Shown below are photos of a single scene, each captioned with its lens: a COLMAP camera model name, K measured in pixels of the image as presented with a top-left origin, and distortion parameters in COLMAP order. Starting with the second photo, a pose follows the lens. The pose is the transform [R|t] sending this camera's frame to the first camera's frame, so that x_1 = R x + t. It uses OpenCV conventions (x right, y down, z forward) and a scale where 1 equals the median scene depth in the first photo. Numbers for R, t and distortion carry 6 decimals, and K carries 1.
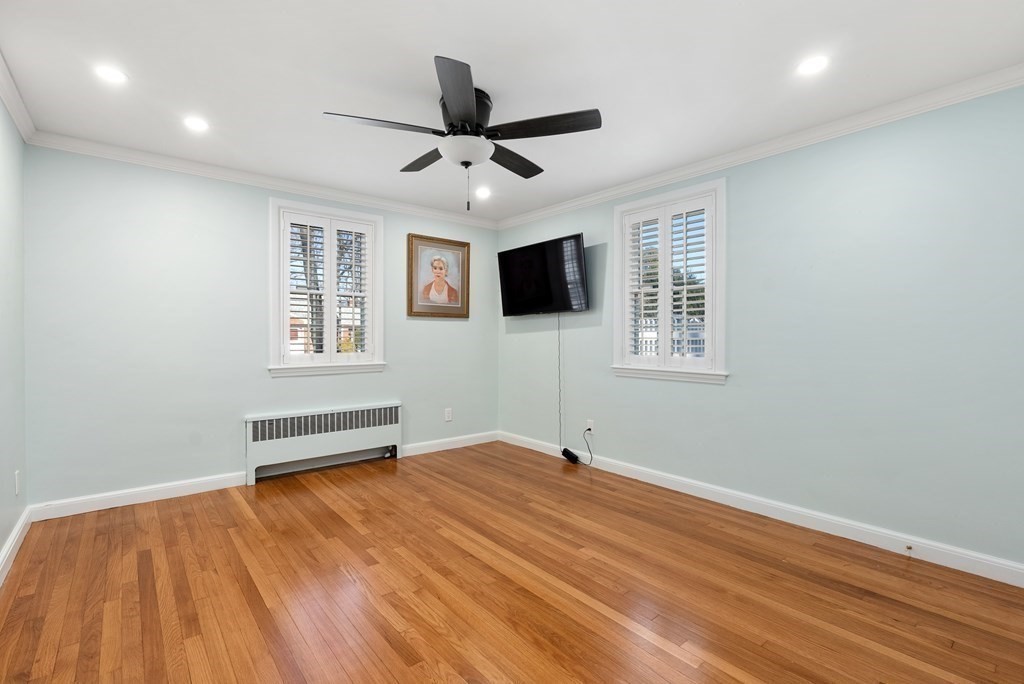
lens RADIAL K [[473.9, 0, 532.2], [0, 473.9, 343.0], [0, 0, 1]] dist [-0.009173, 0.003363]
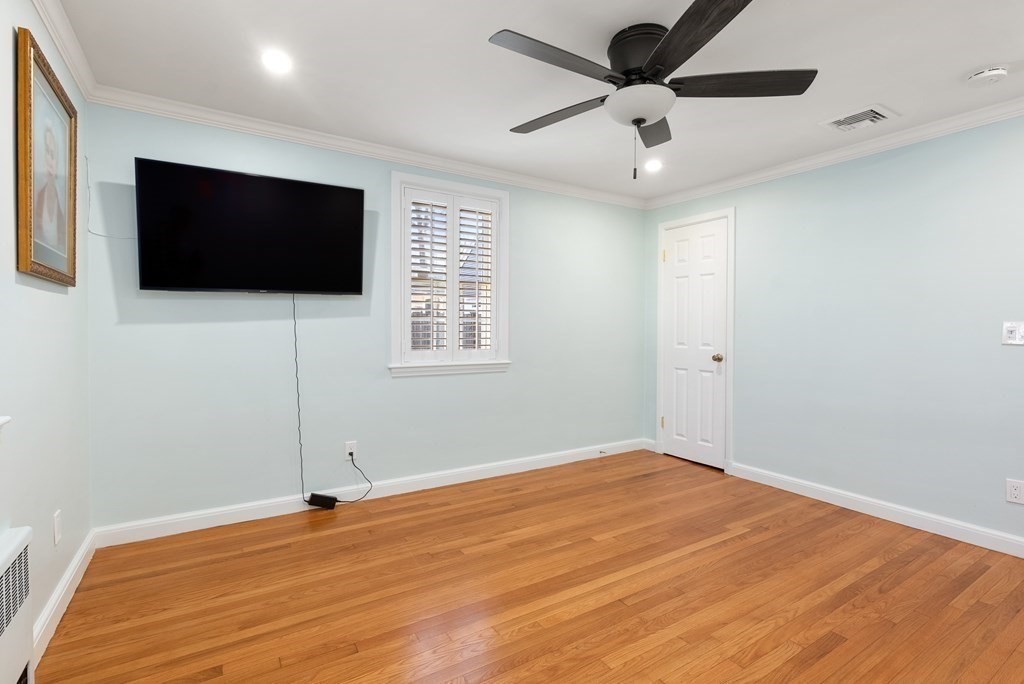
lens RADIAL K [[473.9, 0, 502.3], [0, 473.9, 340.3], [0, 0, 1]] dist [-0.009173, 0.003363]
pose [[0.155266, -0.026210, 0.987525, -0.727252], [0.007551, 0.999650, 0.025344, -0.018250], [-0.987844, 0.003522, 0.155410, 0.815362]]
